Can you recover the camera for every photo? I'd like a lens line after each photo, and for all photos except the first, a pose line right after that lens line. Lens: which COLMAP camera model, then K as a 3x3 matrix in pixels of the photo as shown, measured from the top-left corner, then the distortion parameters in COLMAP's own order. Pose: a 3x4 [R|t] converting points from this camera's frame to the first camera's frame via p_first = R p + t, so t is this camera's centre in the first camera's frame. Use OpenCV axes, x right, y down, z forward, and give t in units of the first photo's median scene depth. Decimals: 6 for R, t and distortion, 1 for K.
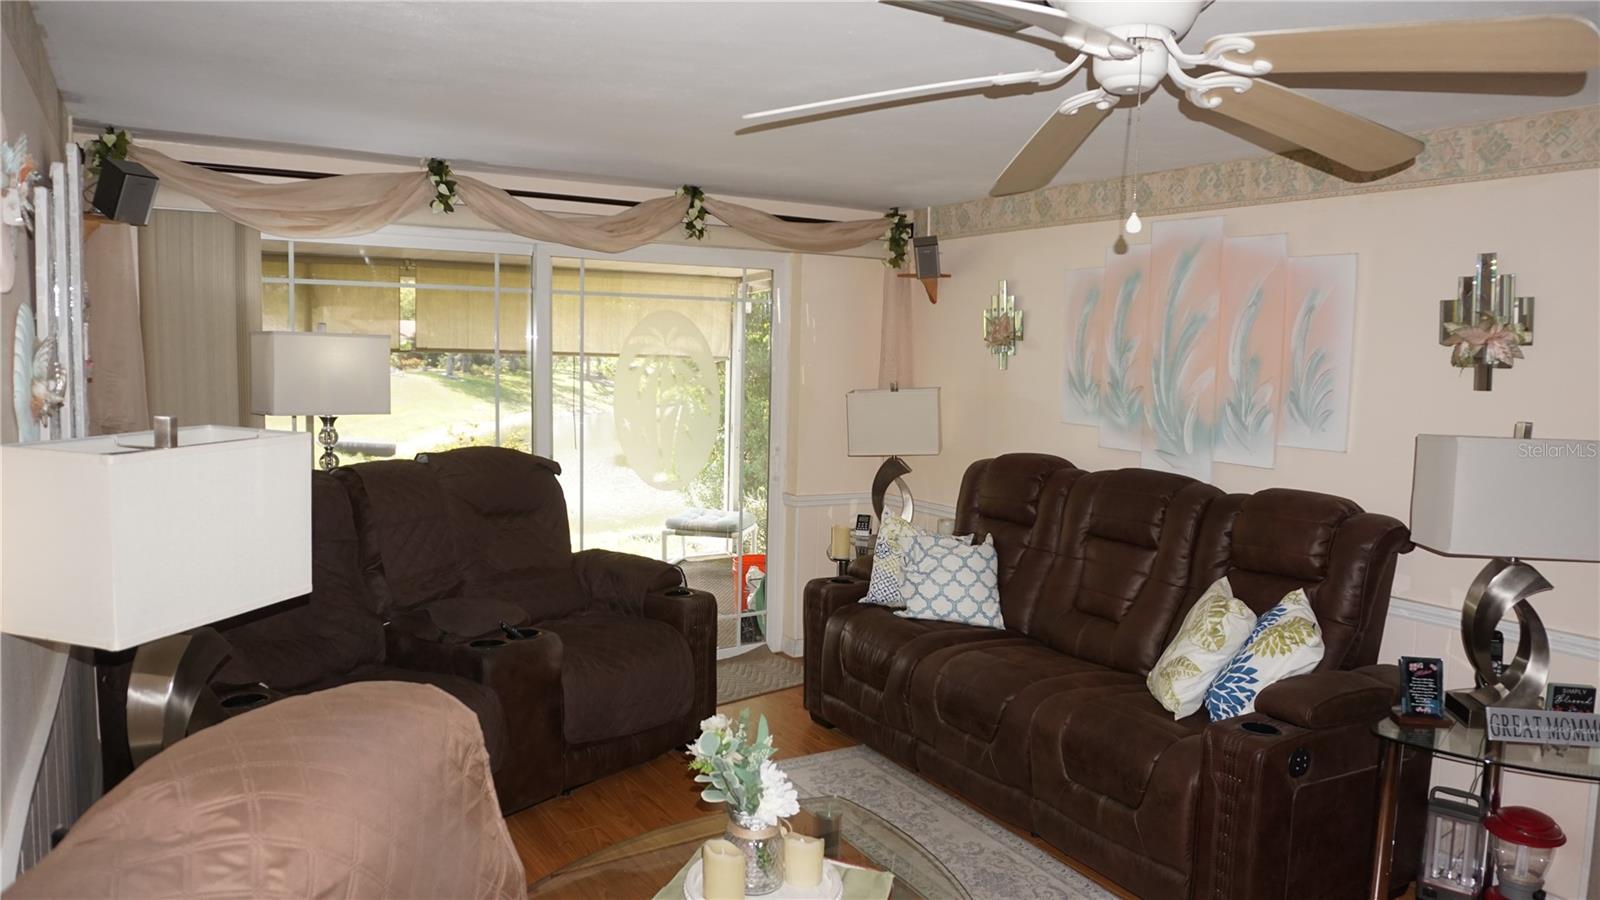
lens RADIAL K [[1067.4, 0, 806.0], [0, 1067.4, 457.8], [0, 0, 1]] dist [-0.065340, 0.043250]
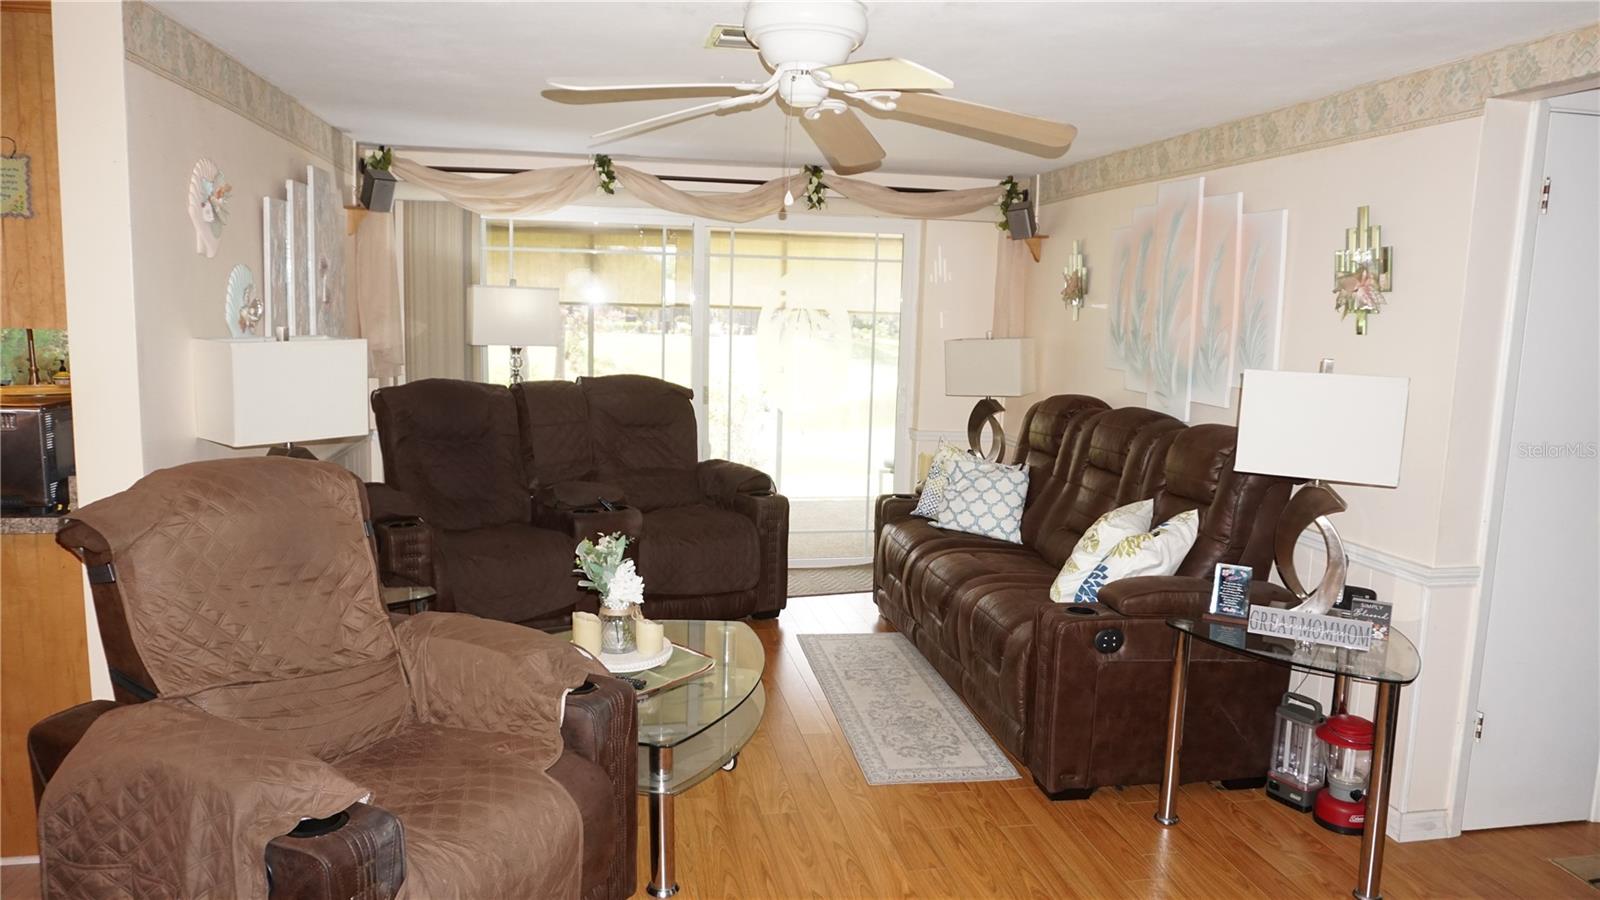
lens RADIAL K [[1067.4, 0, 806.0], [0, 1067.4, 457.8], [0, 0, 1]] dist [-0.065340, 0.043250]
pose [[0.936309, 0.052882, -0.347173, 0.364458], [-0.041860, 0.998355, 0.039178, 0.032415], [0.348674, -0.022150, 0.936982, -0.159637]]
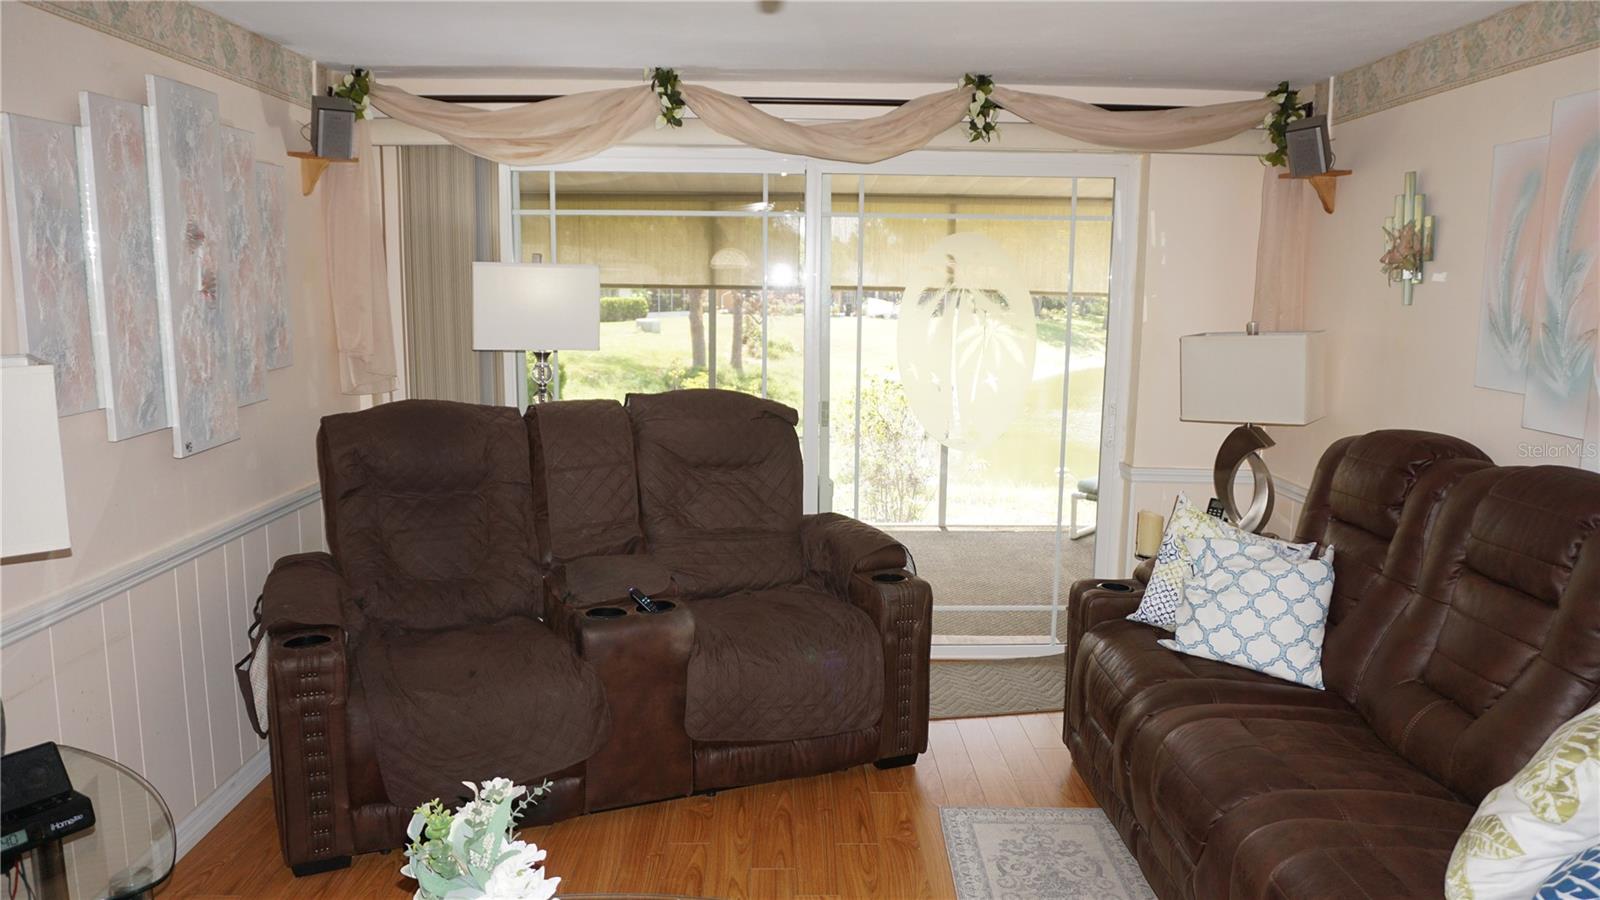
lens RADIAL K [[1067.4, 0, 806.0], [0, 1067.4, 457.8], [0, 0, 1]] dist [-0.065340, 0.043250]
pose [[0.863102, 0.069107, -0.500279, 0.227572], [-0.043309, 0.997072, 0.063014, -0.013332], [0.503169, -0.032721, 0.863568, 0.264496]]
